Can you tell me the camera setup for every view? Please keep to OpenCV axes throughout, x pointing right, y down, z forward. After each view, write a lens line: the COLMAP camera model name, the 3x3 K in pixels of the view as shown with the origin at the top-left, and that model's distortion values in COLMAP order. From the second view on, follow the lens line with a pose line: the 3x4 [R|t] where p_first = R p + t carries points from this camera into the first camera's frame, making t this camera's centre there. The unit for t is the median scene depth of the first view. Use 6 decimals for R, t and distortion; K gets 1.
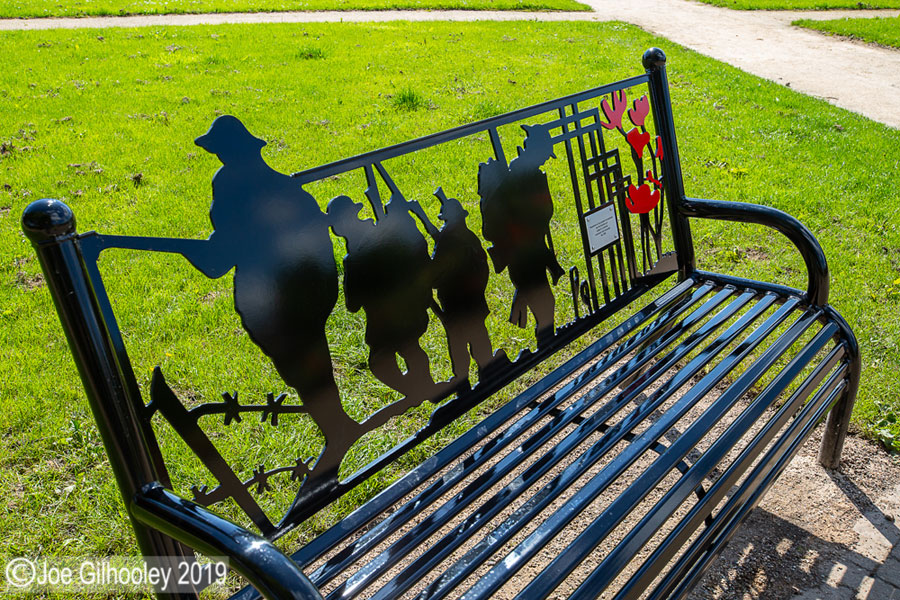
lens RADIAL K [[811.5, 0, 427.1], [0, 811.5, 309.2], [0, 0, 1]] dist [0.016379, 0.084839]
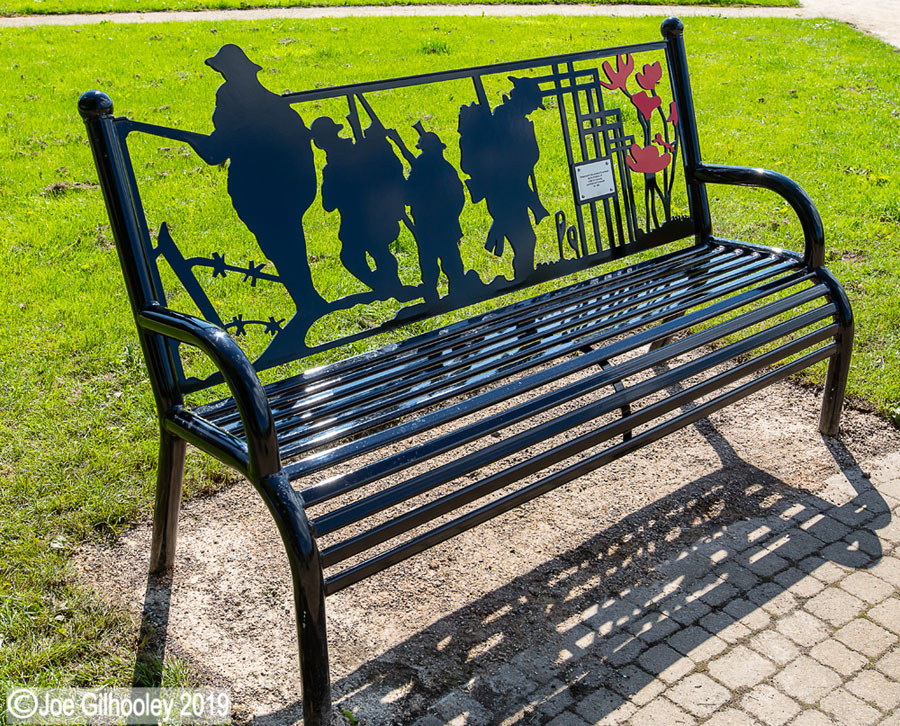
lens RADIAL K [[1018.6, 0, 434.9], [0, 1018.6, 358.9], [0, 0, 1]] dist [0.039926, 0.000000]
pose [[0.984912, 0.064559, -0.160561, 0.248121], [-0.068277, 0.997509, -0.017743, 0.182398], [0.159015, 0.028438, 0.986866, -0.375451]]
